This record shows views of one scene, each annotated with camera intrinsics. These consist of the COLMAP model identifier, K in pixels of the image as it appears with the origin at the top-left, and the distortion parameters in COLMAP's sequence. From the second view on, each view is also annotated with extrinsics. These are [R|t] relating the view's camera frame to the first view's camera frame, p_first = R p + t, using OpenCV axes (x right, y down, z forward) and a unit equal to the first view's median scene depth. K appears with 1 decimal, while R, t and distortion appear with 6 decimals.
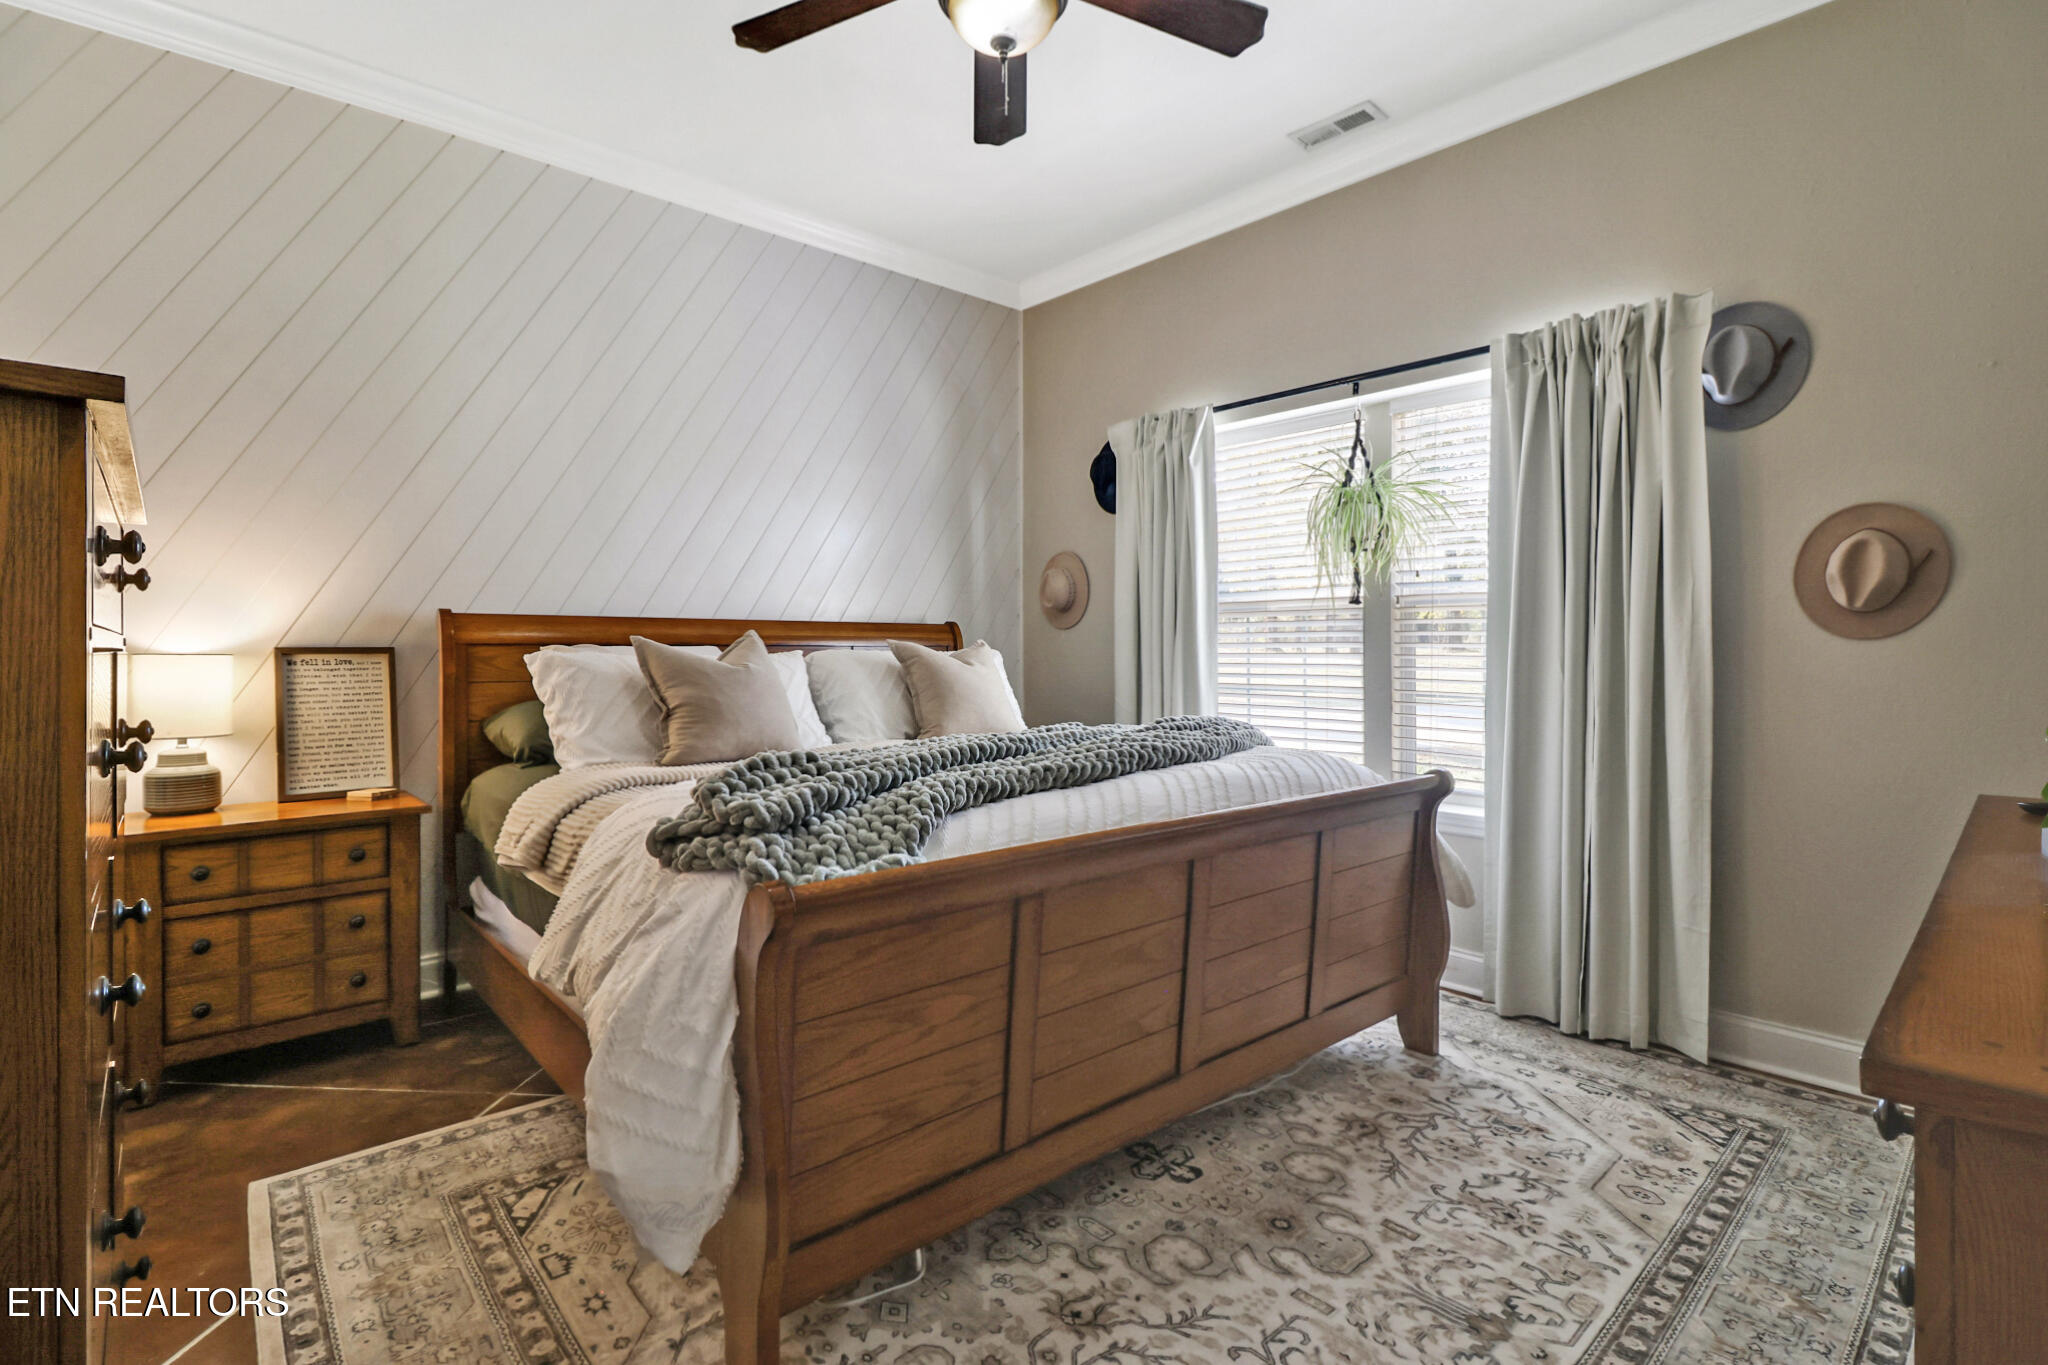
lens RADIAL K [[953.1, 0, 1025.5], [0, 953.1, 667.1], [0, 0, 1]] dist [-0.008414, -0.004196]
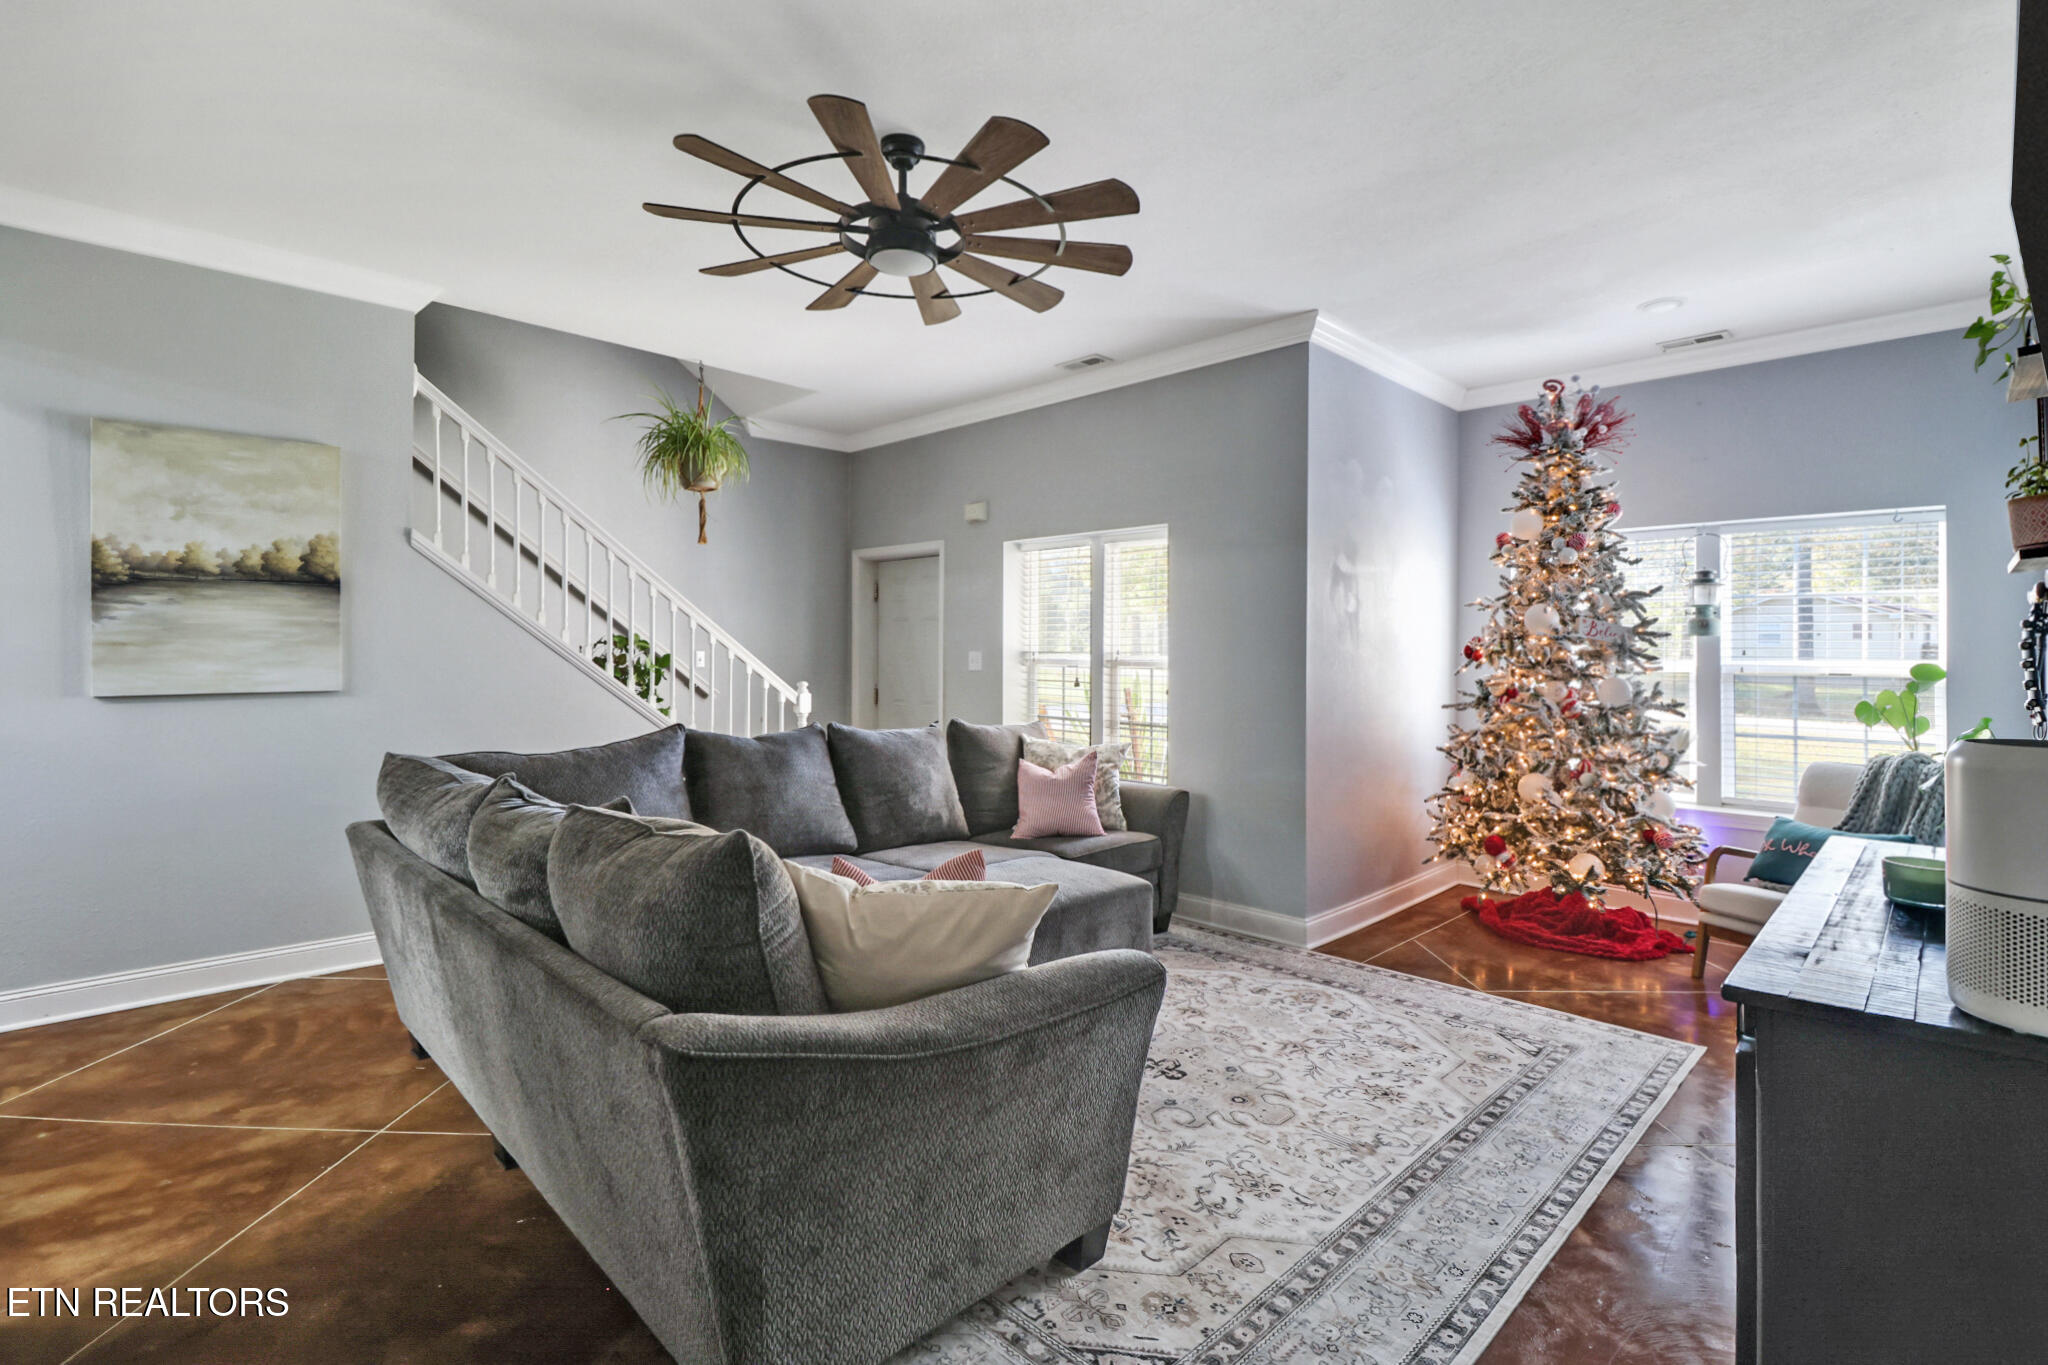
lens RADIAL K [[953.1, 0, 1034.8], [0, 953.1, 663.8], [0, 0, 1]] dist [-0.008414, -0.004196]
pose [[0.998827, 0.003880, 0.048267, -0.138979], [-0.003685, 0.999985, -0.004143, -0.114731], [-0.048283, 0.003960, 0.998826, -0.532166]]
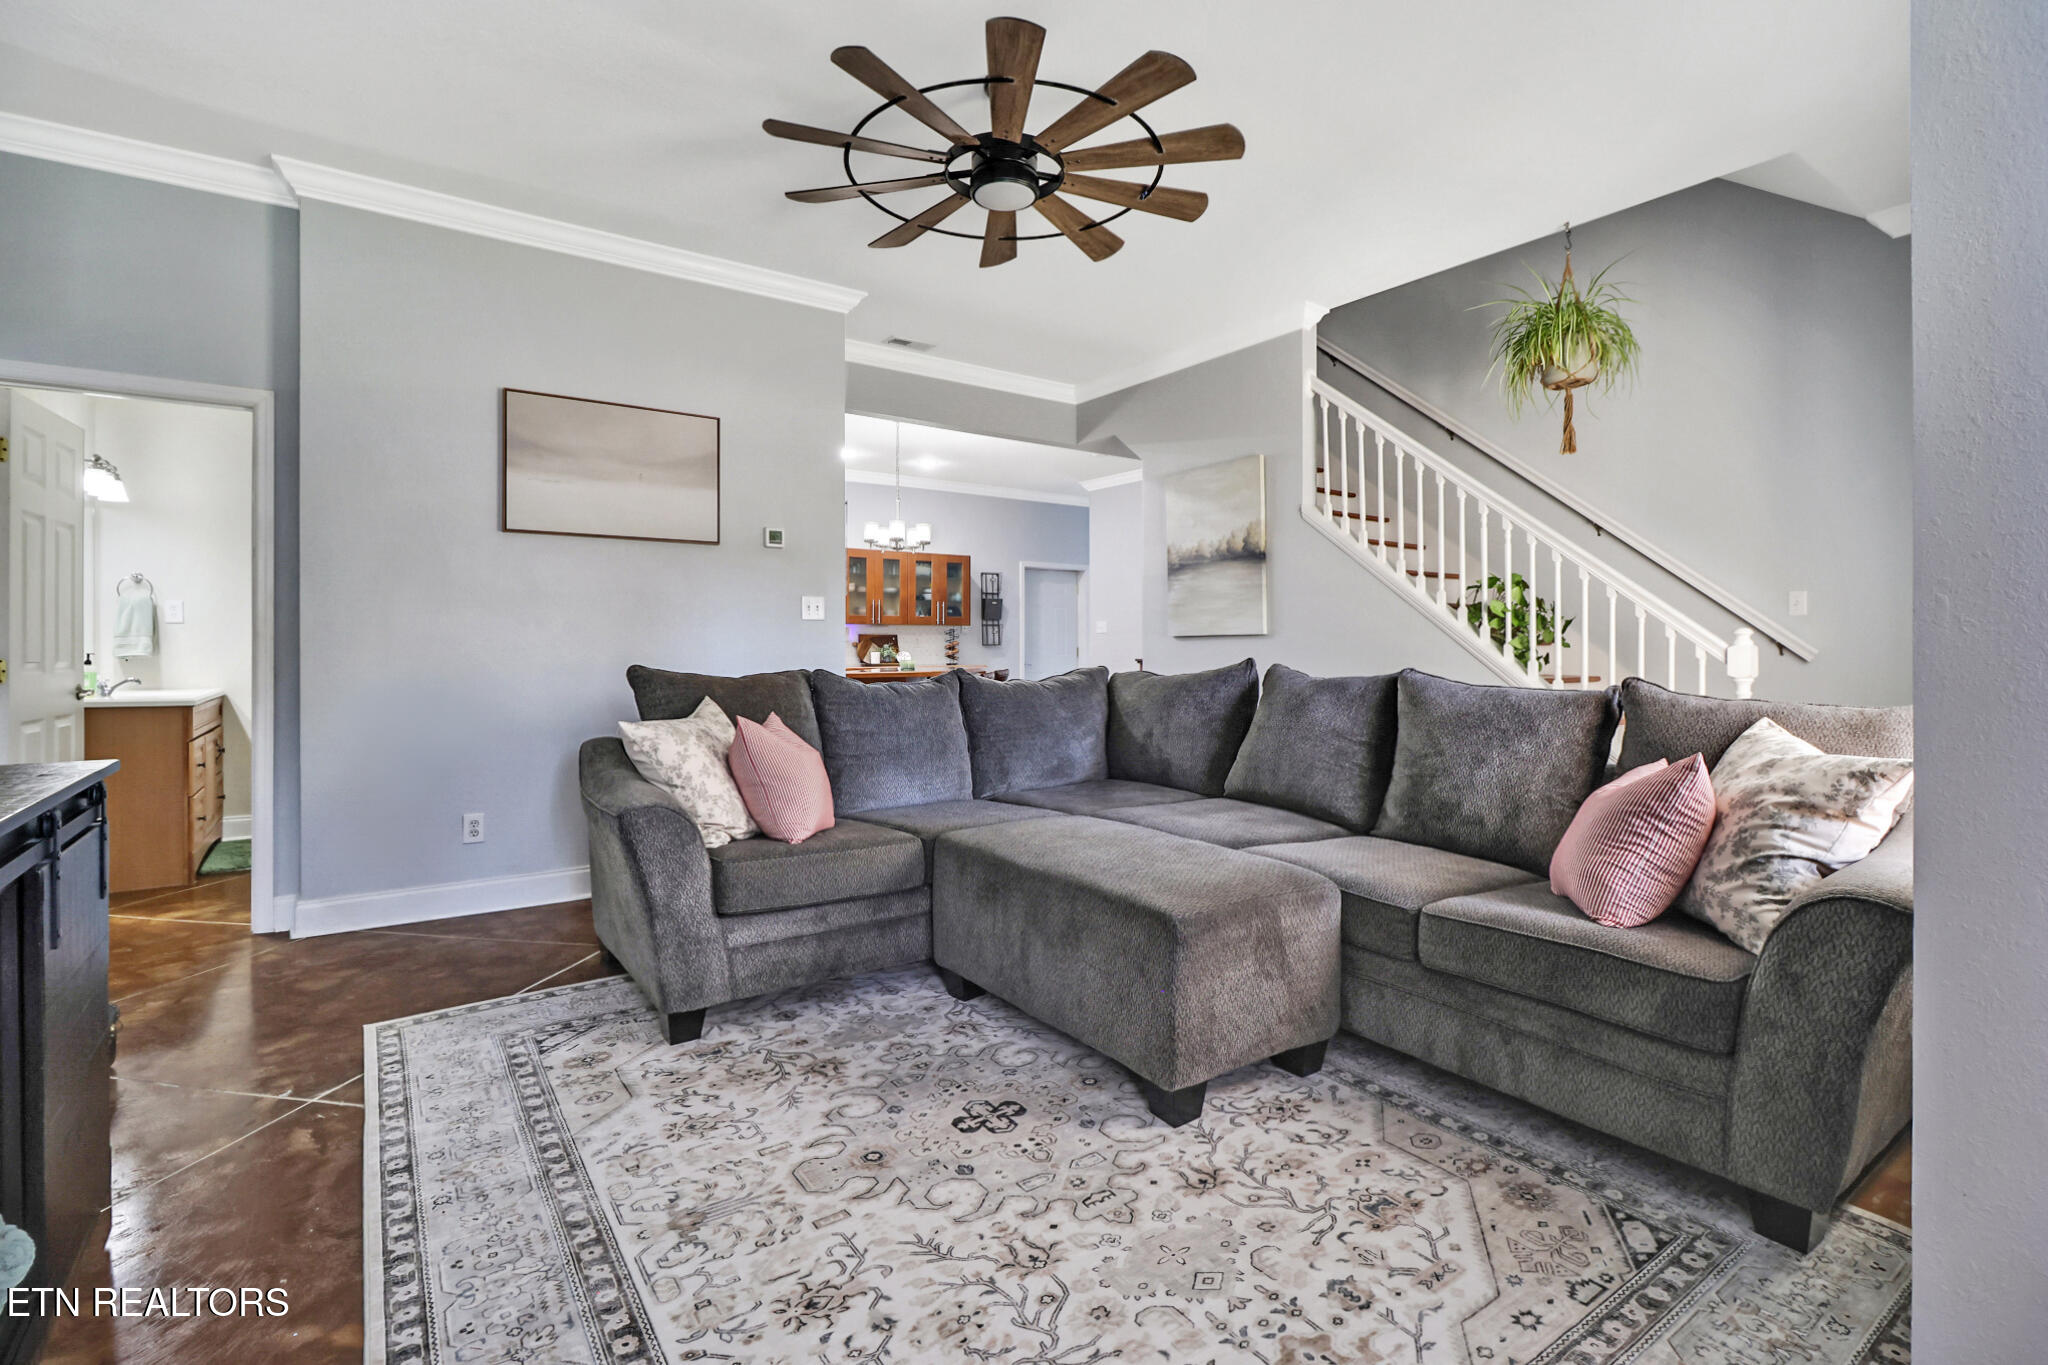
lens RADIAL K [[953.1, 0, 1043.6], [0, 953.1, 669.8], [0, 0, 1]] dist [-0.008414, -0.004196]
pose [[-0.116393, 0.023370, -0.992928, 1.354898], [-0.009609, 0.999650, 0.024655, -0.015747], [0.993157, 0.012410, -0.116128, 1.333758]]
